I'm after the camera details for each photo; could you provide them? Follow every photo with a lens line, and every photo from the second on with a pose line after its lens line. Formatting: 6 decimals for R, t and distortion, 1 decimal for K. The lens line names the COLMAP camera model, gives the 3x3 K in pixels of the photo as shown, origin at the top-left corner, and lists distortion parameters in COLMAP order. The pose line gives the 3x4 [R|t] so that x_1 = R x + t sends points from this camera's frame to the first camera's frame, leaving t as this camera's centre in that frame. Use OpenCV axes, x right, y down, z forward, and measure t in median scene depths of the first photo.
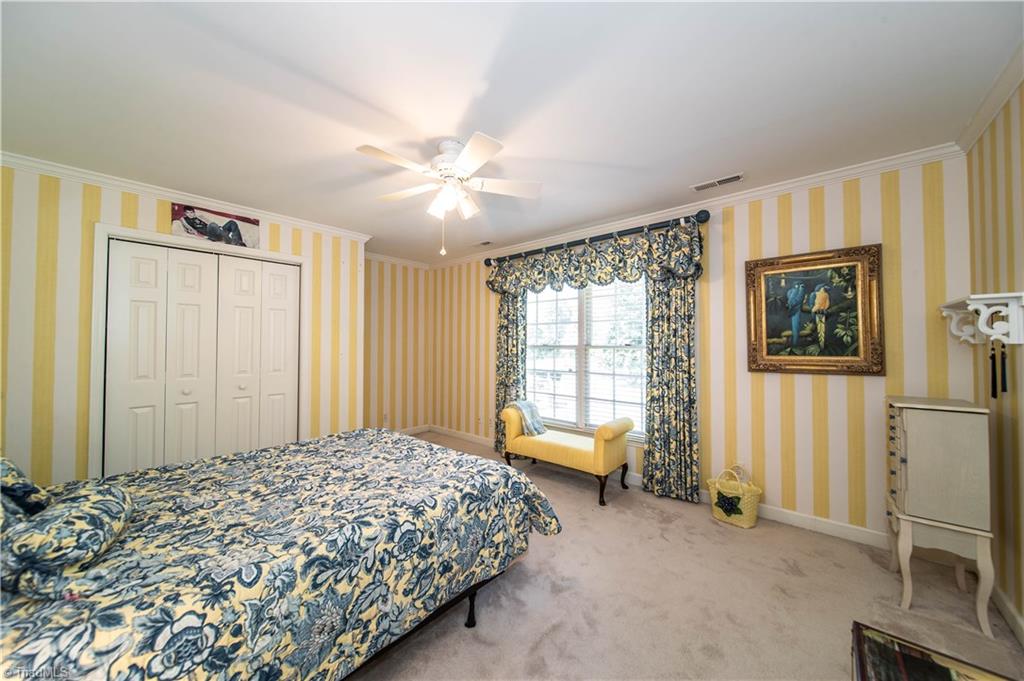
lens RADIAL K [[367.0, 0, 513.3], [0, 367.0, 336.0], [0, 0, 1]] dist [-0.001249, -0.000382]
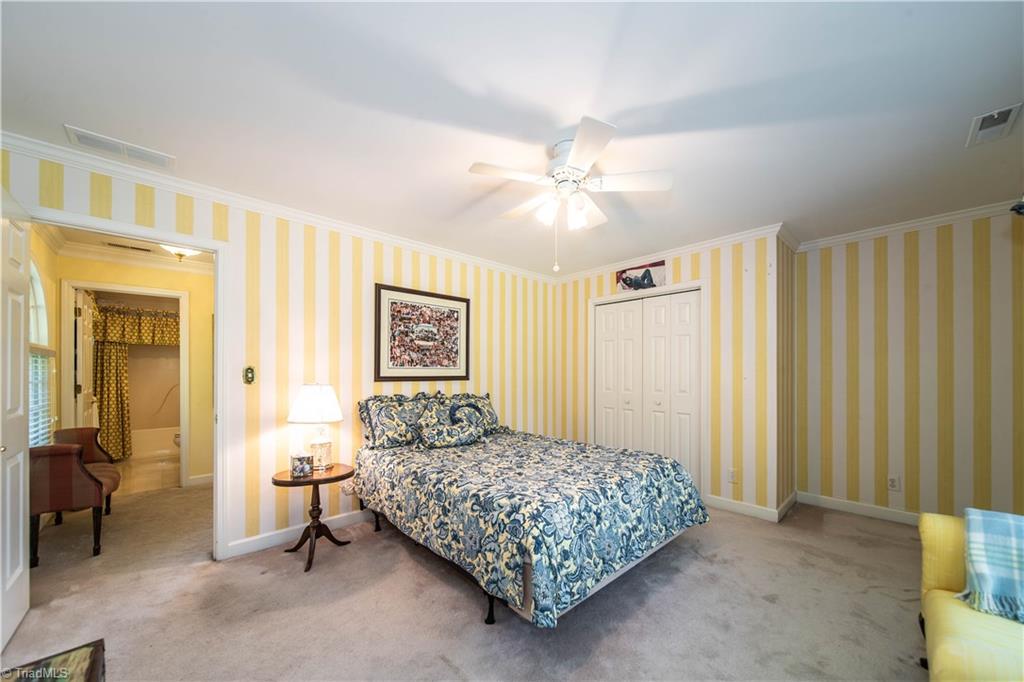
lens RADIAL K [[367.0, 0, 526.1], [0, 367.0, 373.0], [0, 0, 1]] dist [-0.001249, -0.000382]
pose [[-0.082670, 0.006348, -0.996557, 0.947148], [0.023038, 0.999725, 0.004457, 0.050428], [0.996311, -0.022591, -0.082793, 1.203937]]
